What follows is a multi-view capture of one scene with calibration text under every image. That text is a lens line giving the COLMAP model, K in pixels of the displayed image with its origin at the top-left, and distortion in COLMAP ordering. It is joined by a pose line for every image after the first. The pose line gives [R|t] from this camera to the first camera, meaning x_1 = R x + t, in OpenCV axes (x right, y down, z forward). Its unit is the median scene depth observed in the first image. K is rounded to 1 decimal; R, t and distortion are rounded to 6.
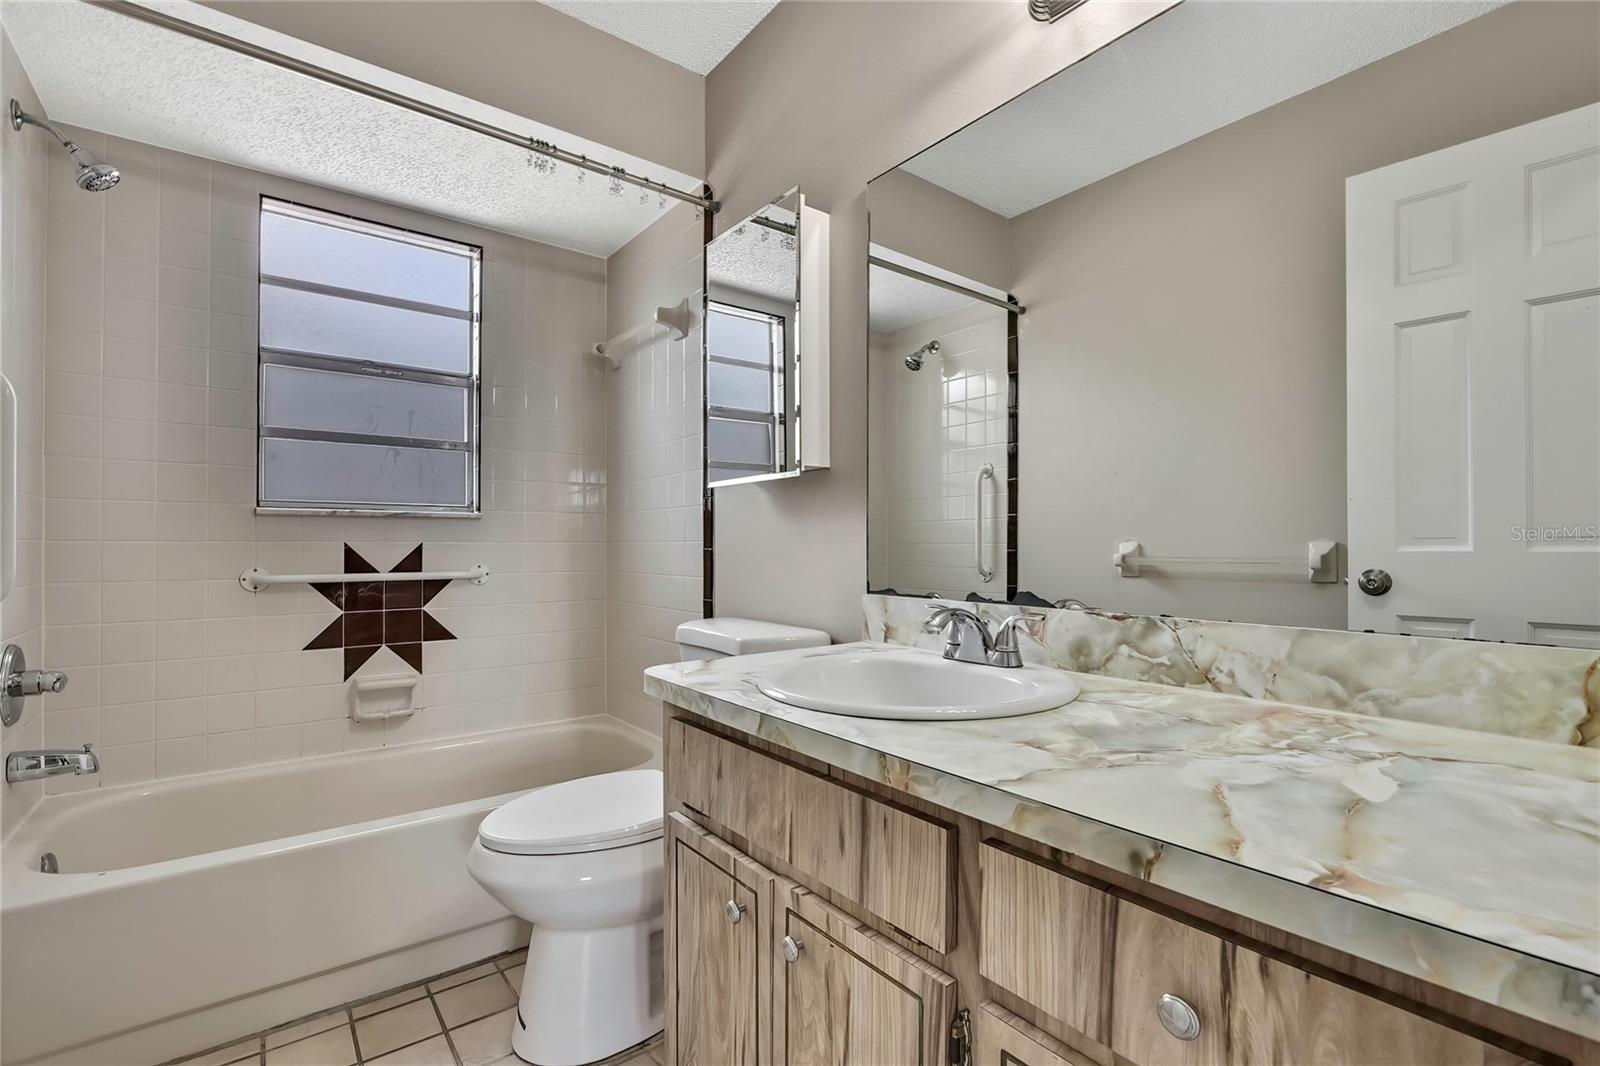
lens RADIAL K [[706.9, 0, 801.8], [0, 706.9, 539.4], [0, 0, 1]] dist [-0.027081, 0.006403]
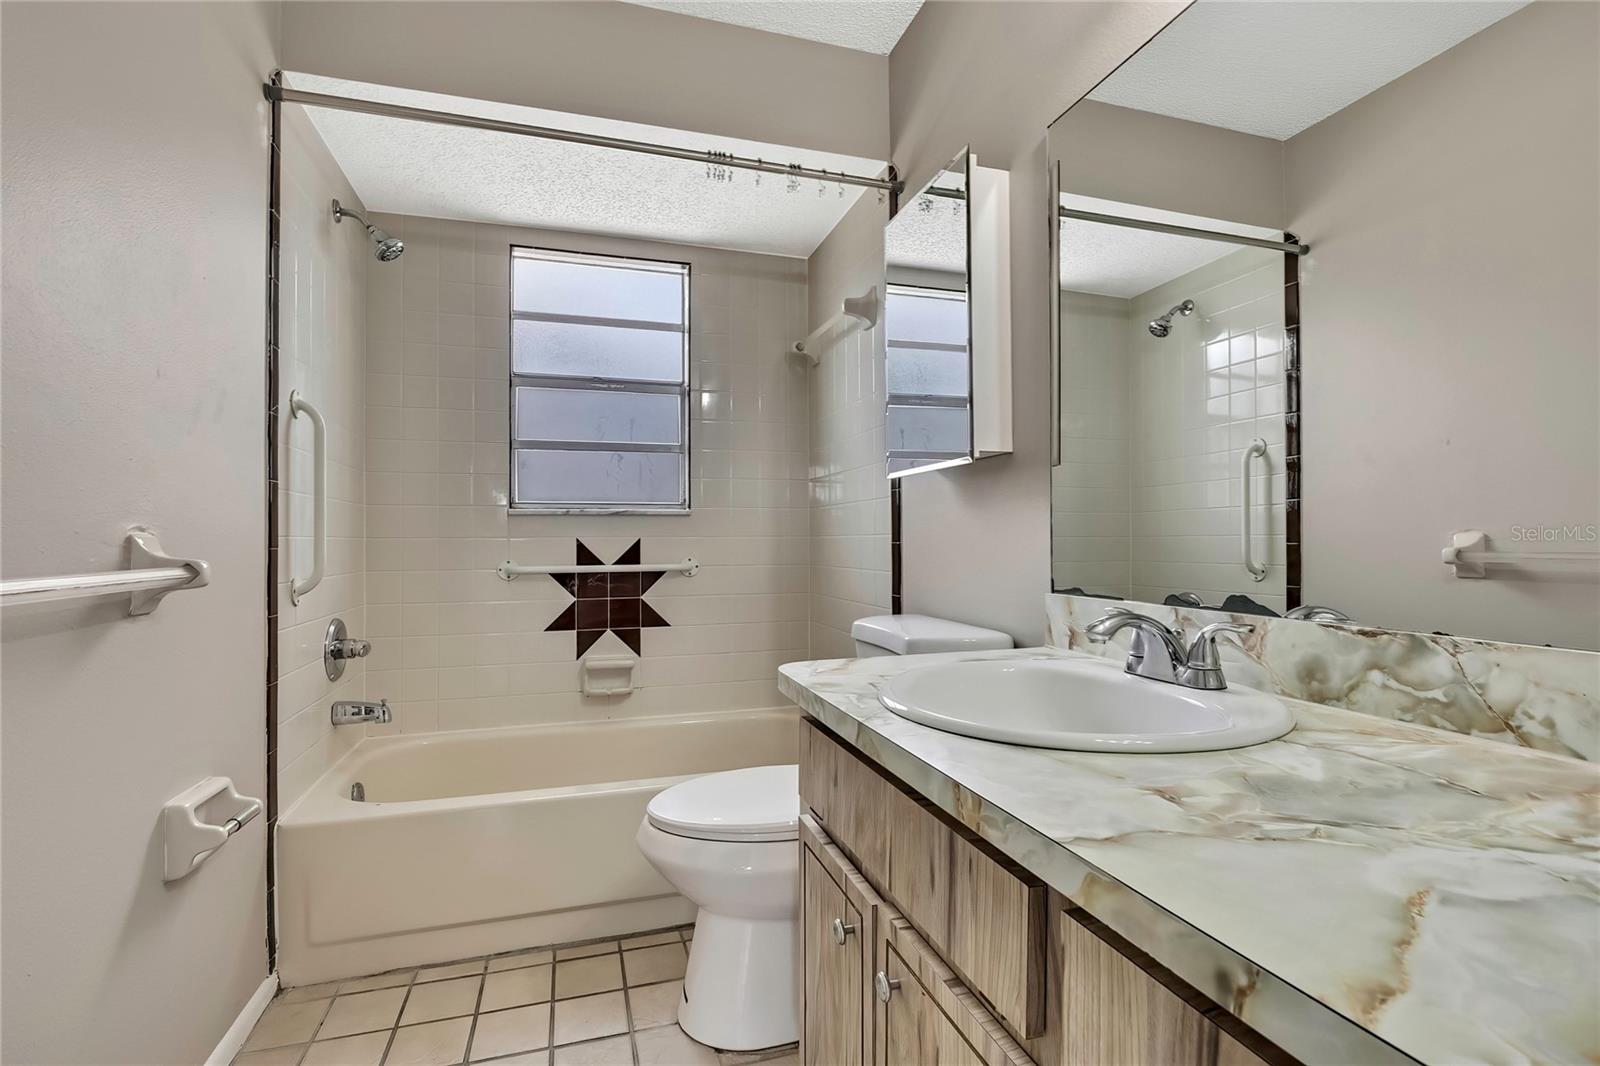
lens RADIAL K [[706.9, 0, 800.0], [0, 706.9, 533.0], [0, 0, 1]] dist [-0.021956, 0.005395]
pose [[0.933148, -0.007870, -0.359406, 0.128098], [0.007933, 0.999968, -0.001299, 0.000352], [0.359405, -0.001639, 0.933180, 0.072462]]
